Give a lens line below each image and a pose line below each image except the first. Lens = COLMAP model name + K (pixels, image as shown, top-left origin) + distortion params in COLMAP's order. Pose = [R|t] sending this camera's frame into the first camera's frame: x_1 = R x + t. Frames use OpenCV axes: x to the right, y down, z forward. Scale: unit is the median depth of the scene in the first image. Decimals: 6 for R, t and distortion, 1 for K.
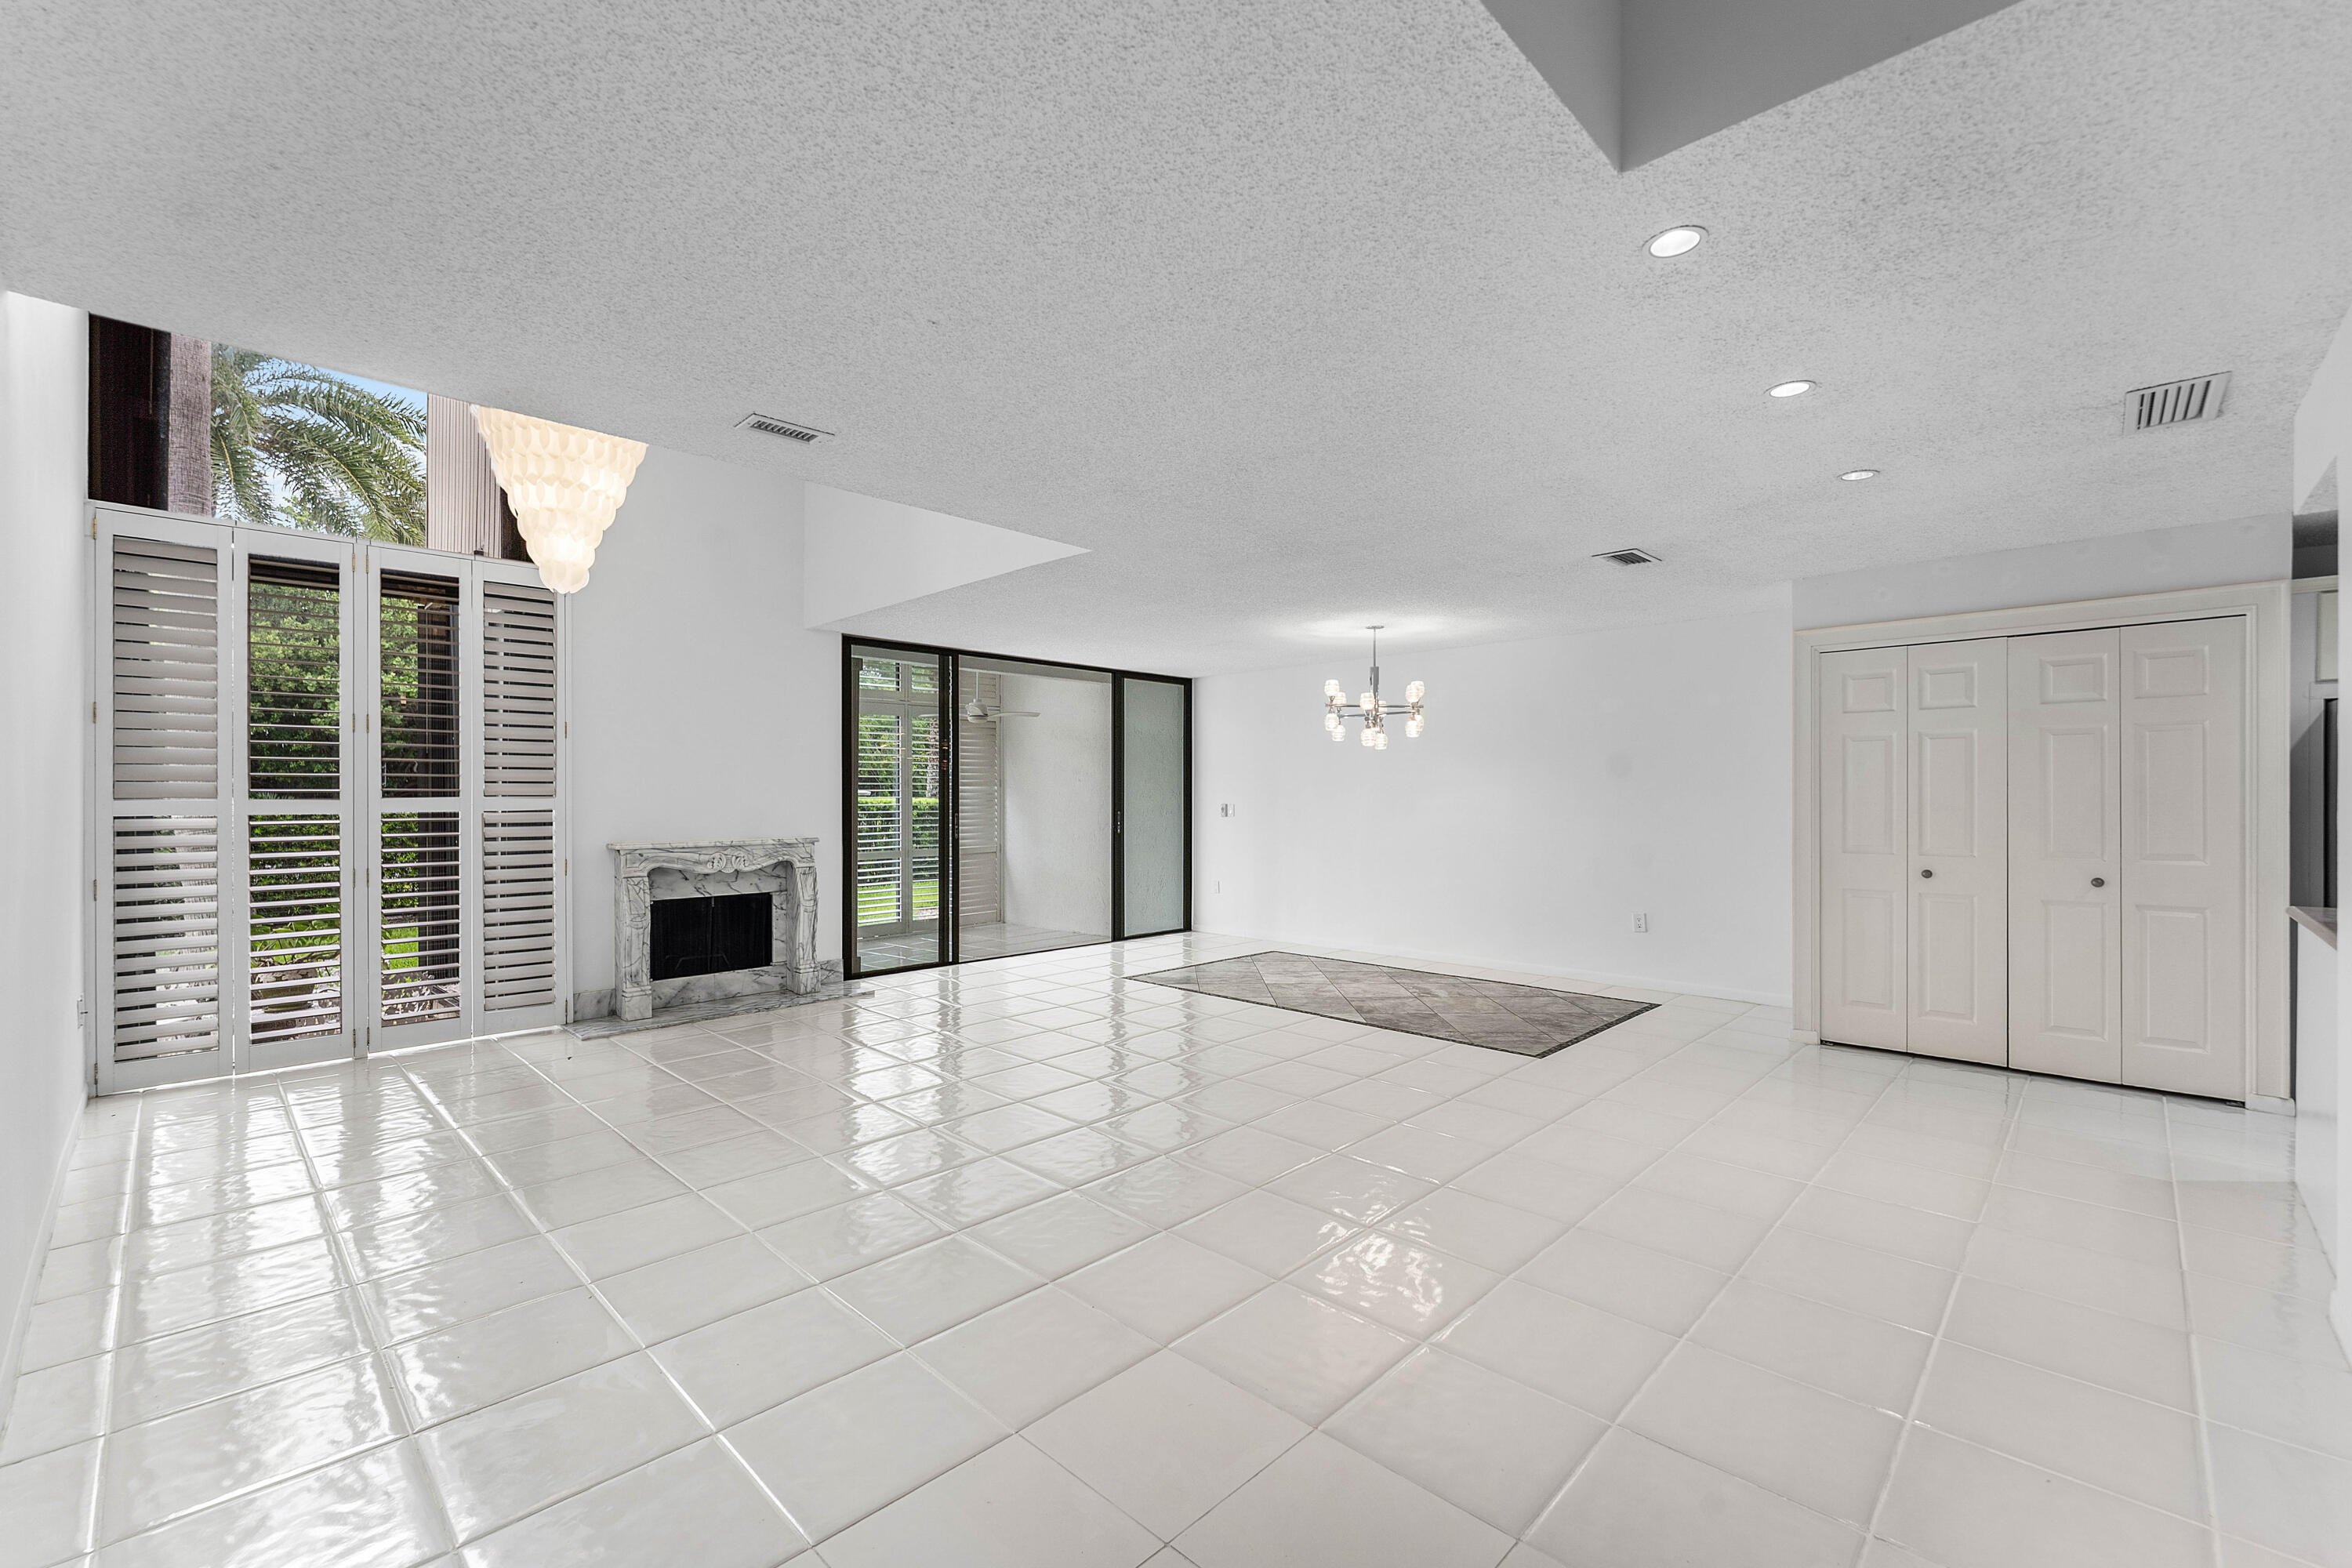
lens RADIAL K [[993.1, 0, 1188.2], [0, 993.1, 800.2], [0, 0, 1]] dist [-0.000352, -0.001005]
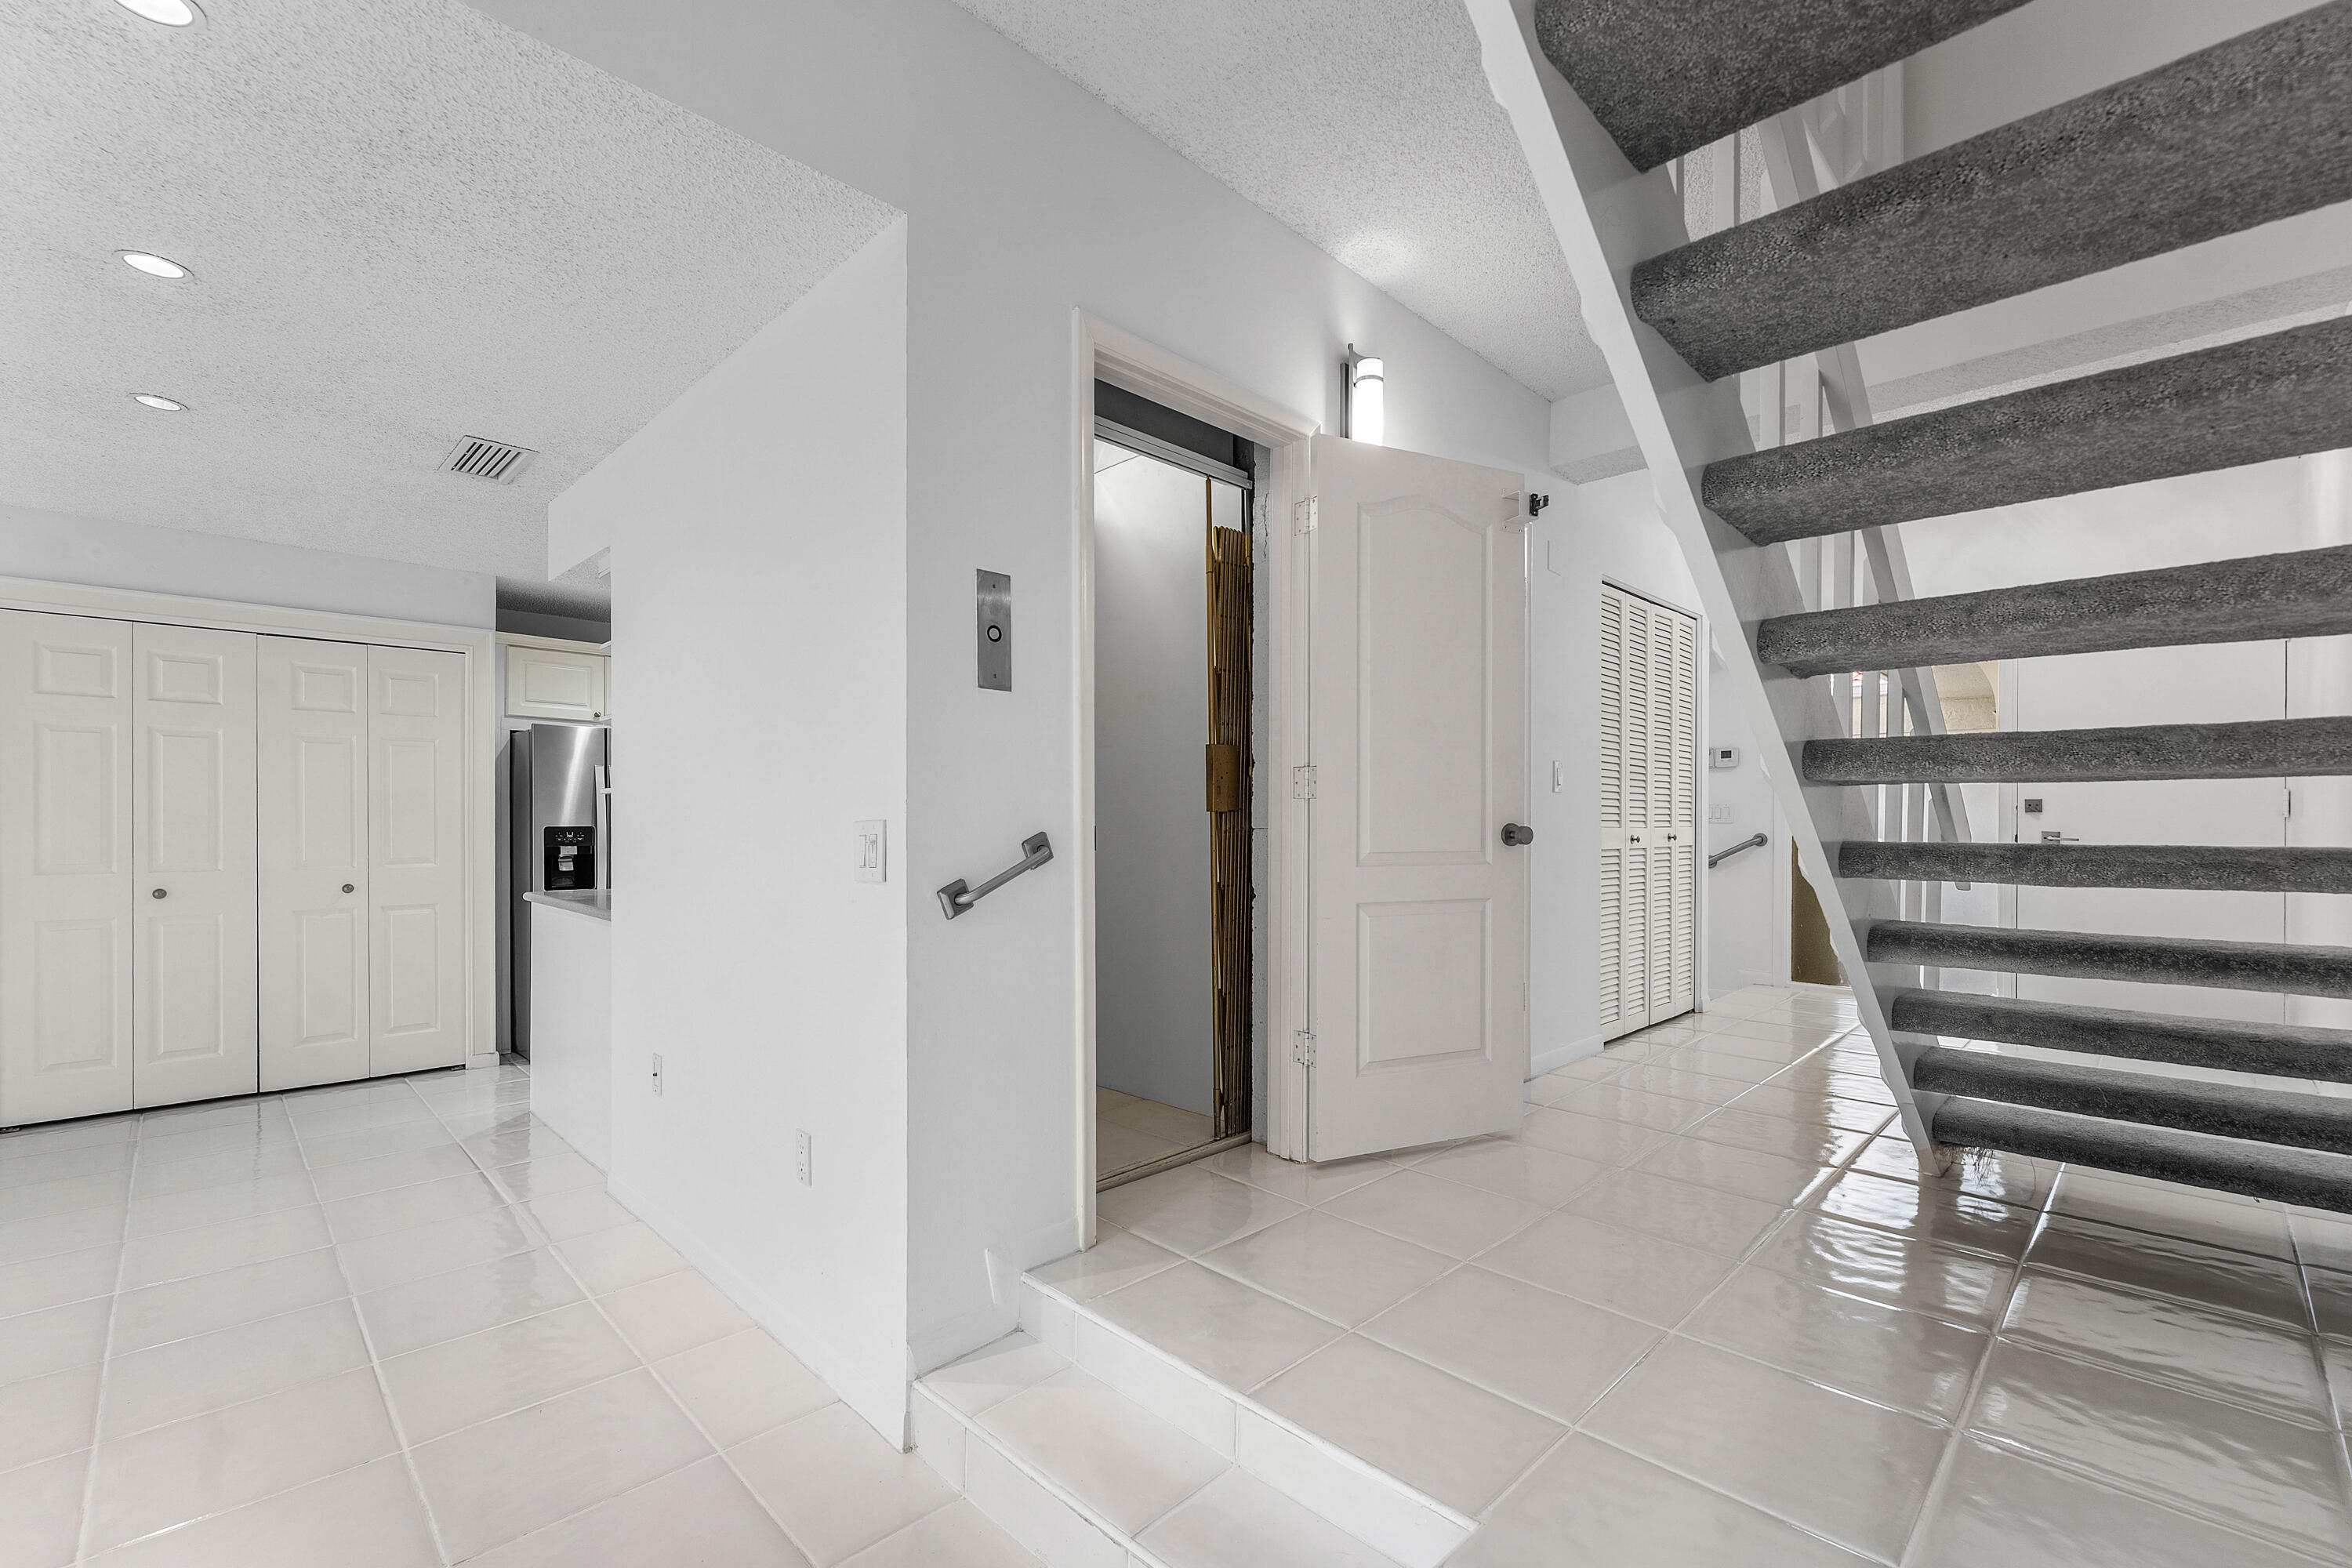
lens RADIAL K [[993.1, 0, 1170.4], [0, 993.1, 828.7], [0, 0, 1]] dist [-0.000352, -0.001005]
pose [[0.029294, -0.007386, 0.999544, -0.077105], [-0.001174, 0.999972, 0.007424, 0.010103], [-0.999570, -0.001391, 0.029284, 0.096098]]
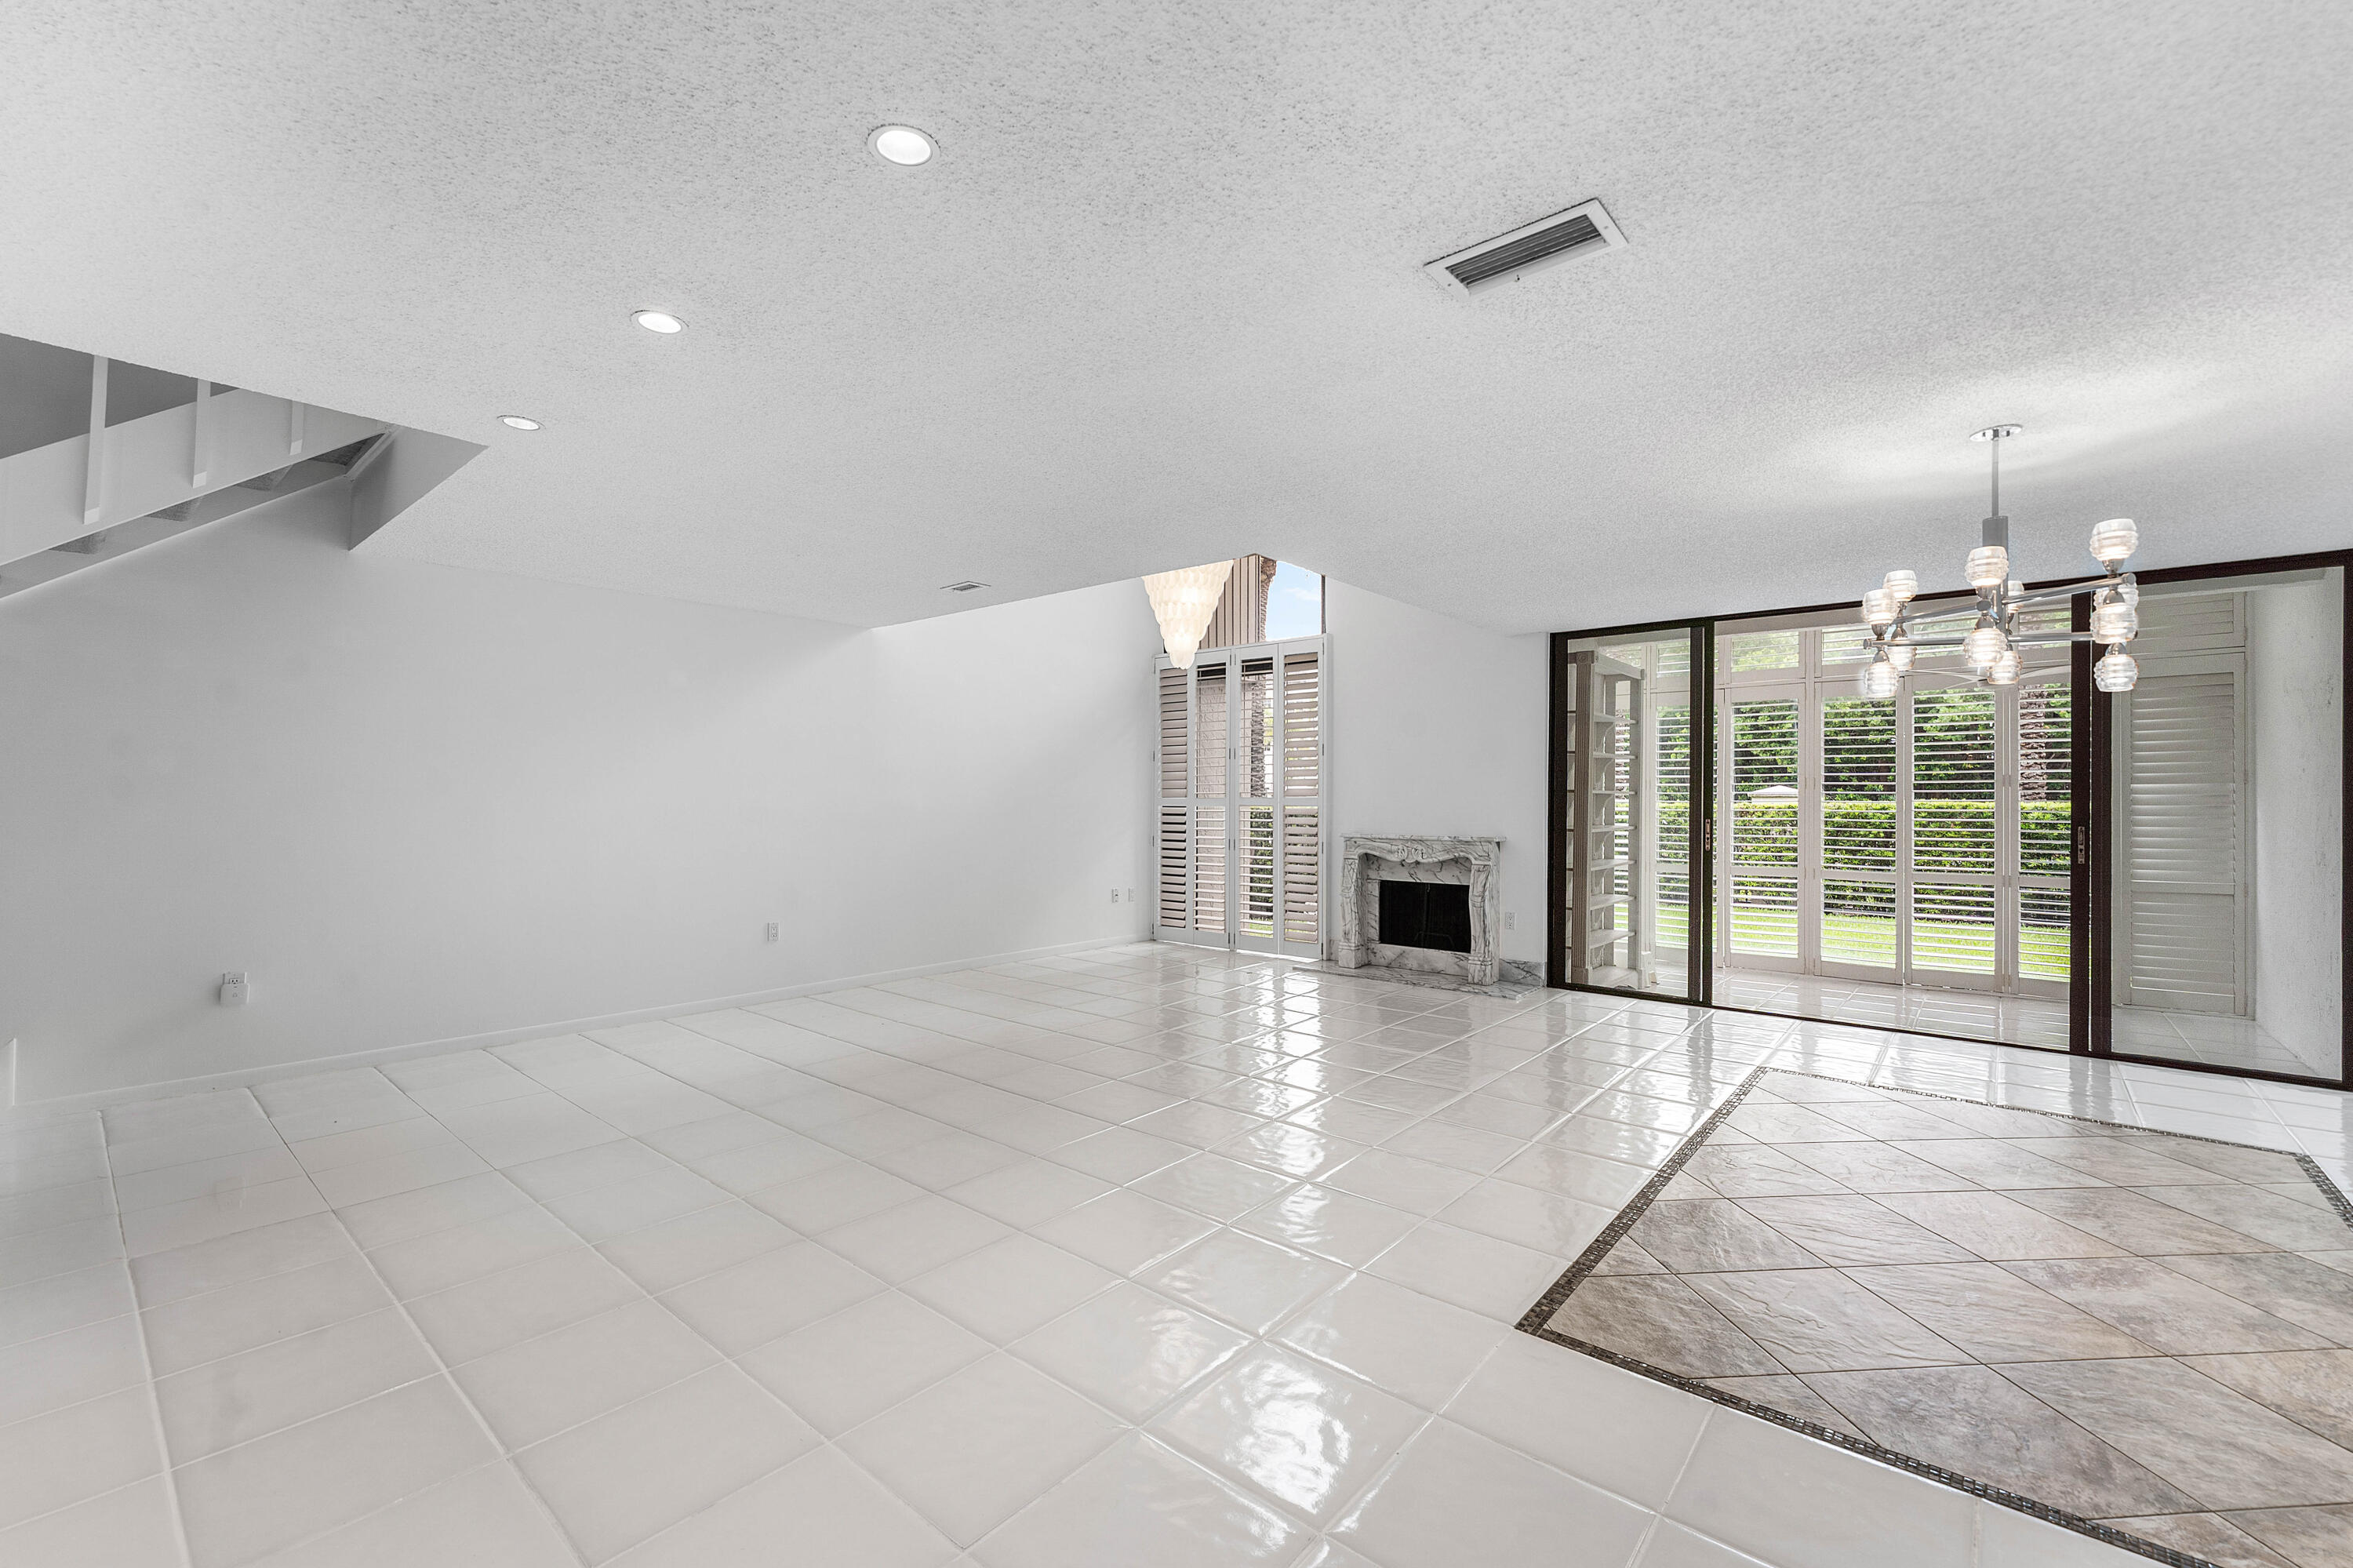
lens RADIAL K [[993.6, 0, 1178.2], [0, 993.6, 786.5], [0, 0, 1]] dist [-0.000352, -0.001005]
pose [[0.053668, -0.005213, -0.998545, 0.800981], [-0.008090, 0.999951, -0.005655, -0.009975], [0.998526, 0.008381, 0.053623, 0.753538]]
